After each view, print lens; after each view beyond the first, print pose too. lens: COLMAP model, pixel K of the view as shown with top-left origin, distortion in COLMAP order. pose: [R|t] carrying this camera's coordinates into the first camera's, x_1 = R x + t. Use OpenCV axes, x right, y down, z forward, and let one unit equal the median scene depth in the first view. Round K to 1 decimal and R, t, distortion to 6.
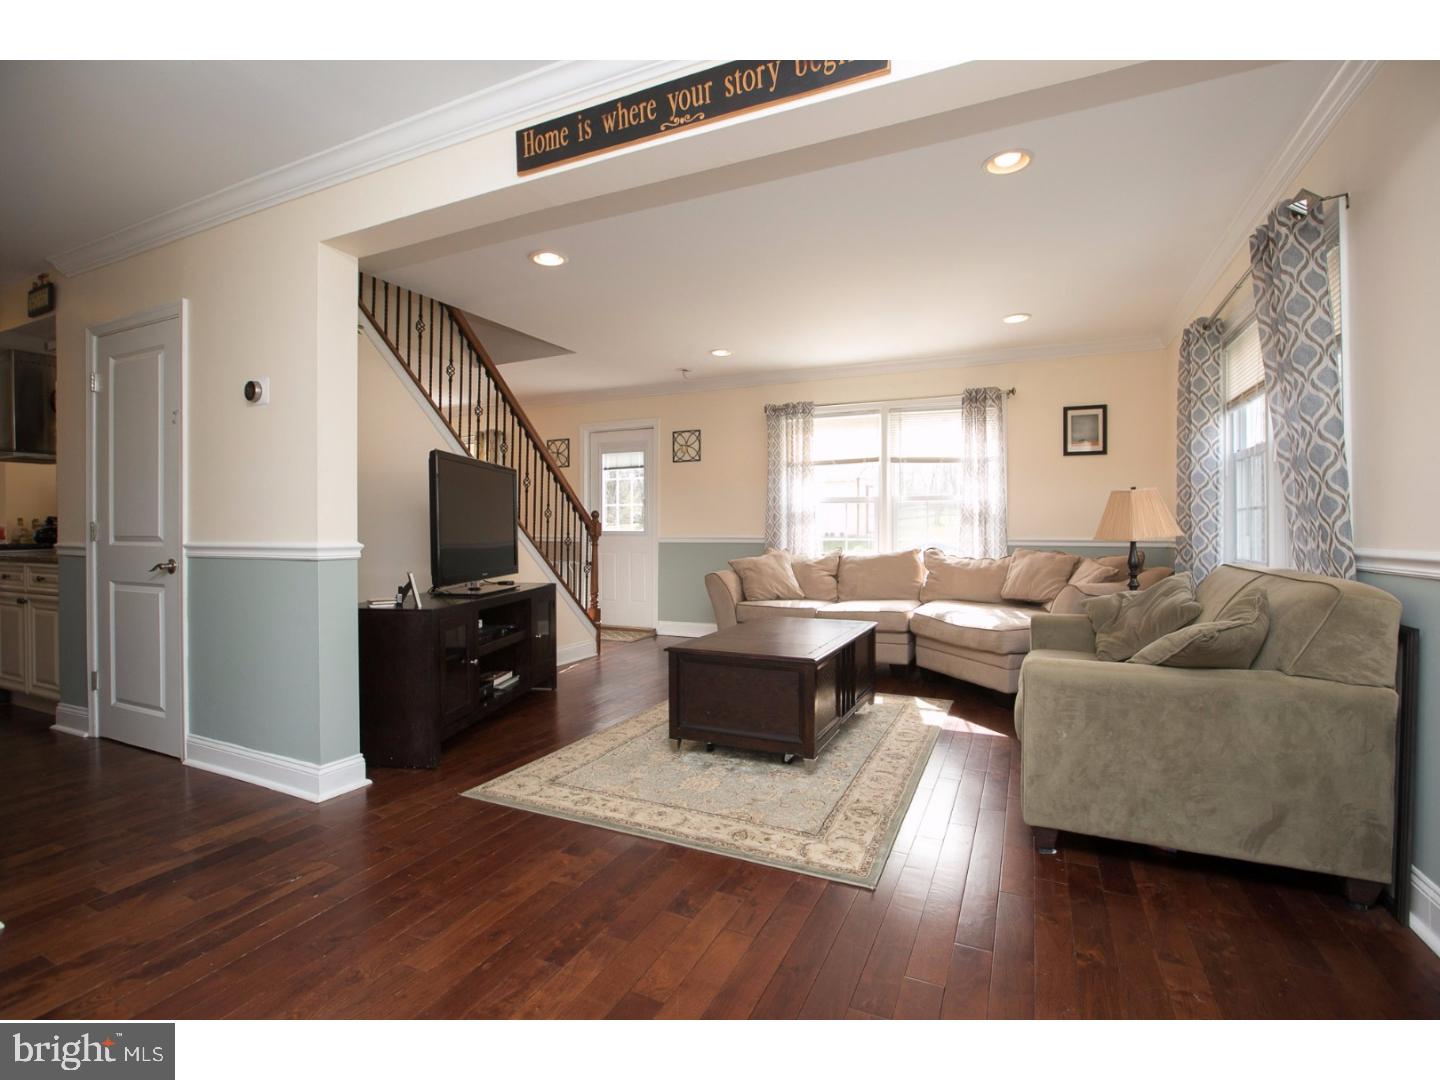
lens RADIAL K [[671.2, 0, 749.4], [0, 671.2, 531.2], [0, 0, 1]] dist [-0.070149, 0.029815]
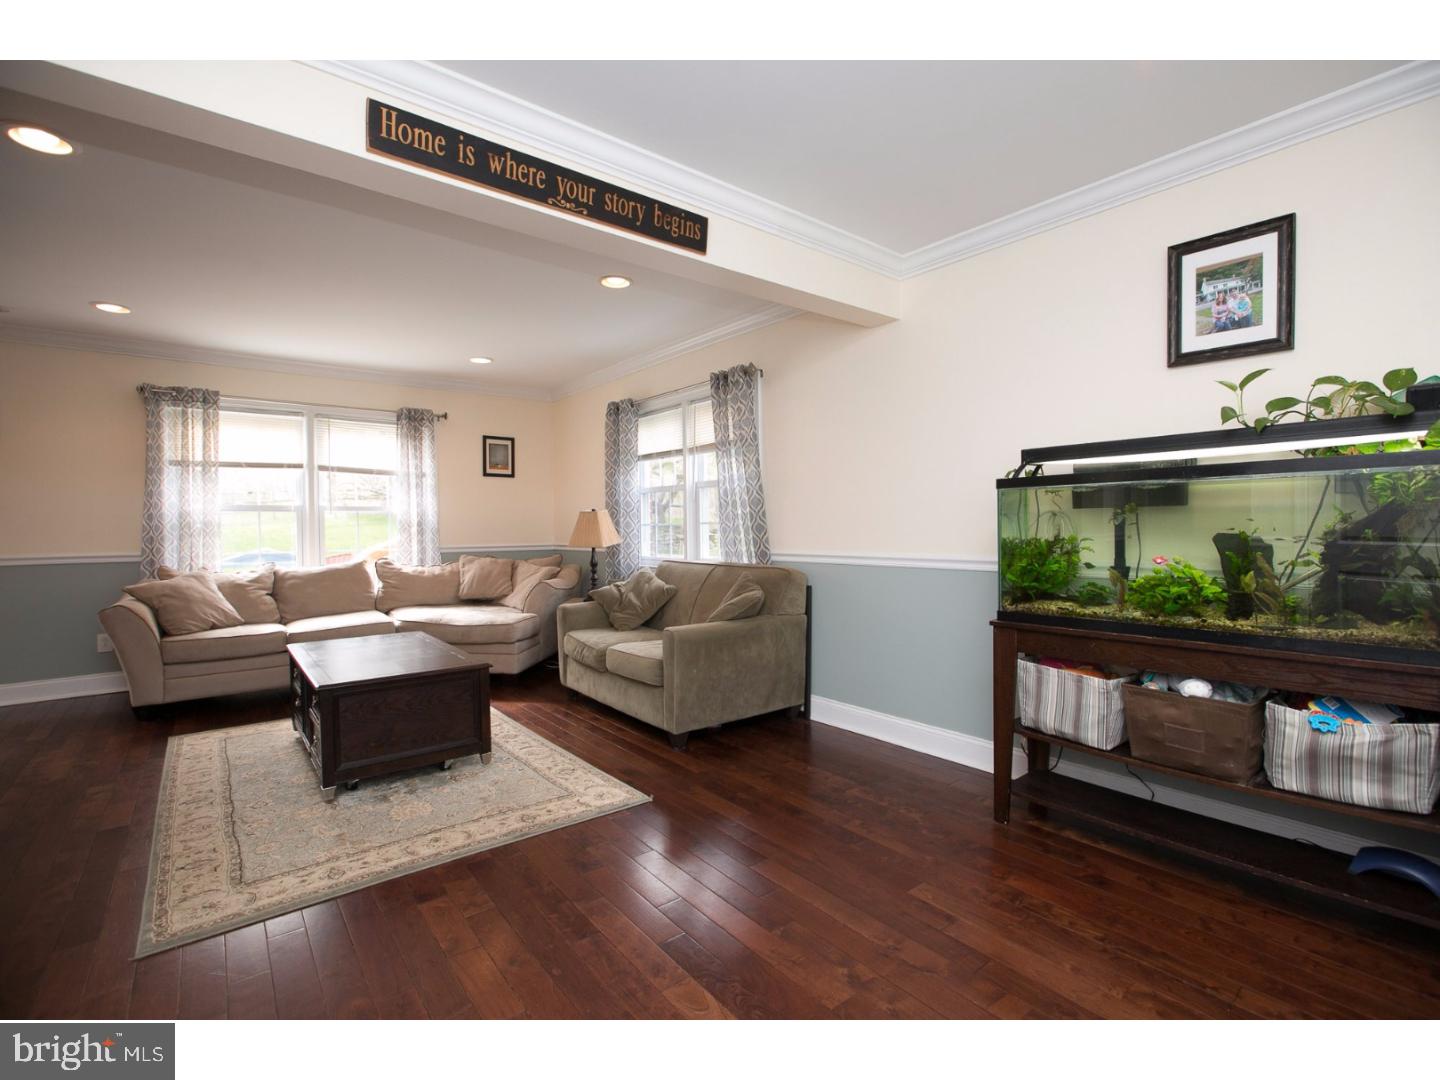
lens RADIAL K [[637.9, 0, 720.0], [0, 637.9, 540.0], [0, 0, 1]] dist [-0.017860, 0.000274]
pose [[0.467961, -0.022101, 0.883473, -0.628800], [0.009537, 0.999755, 0.019958, -0.032101], [-0.883698, -0.000914, 0.468057, 0.146662]]
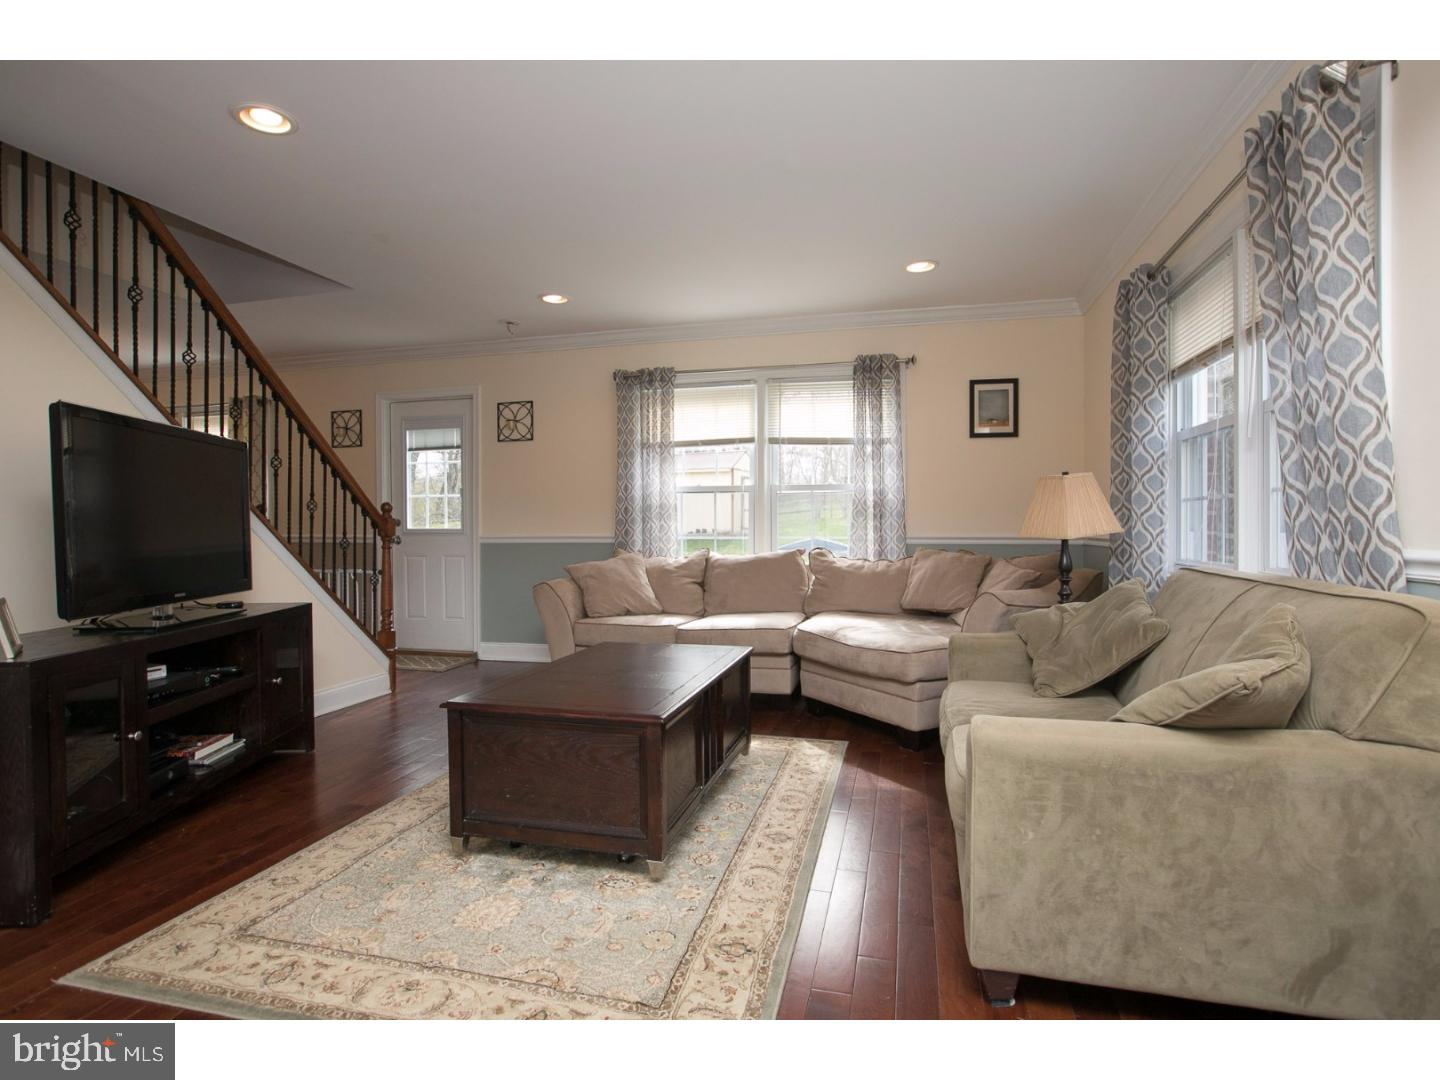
lens RADIAL K [[727.7, 0, 744.2], [0, 727.7, 537.3], [0, 0, 1]] dist [-0.059703, 0.030362]
pose [[0.984725, -0.006711, 0.173987, 0.050806], [0.004326, 0.999891, 0.014083, -0.001355], [-0.174063, -0.013115, 0.984647, 0.245331]]
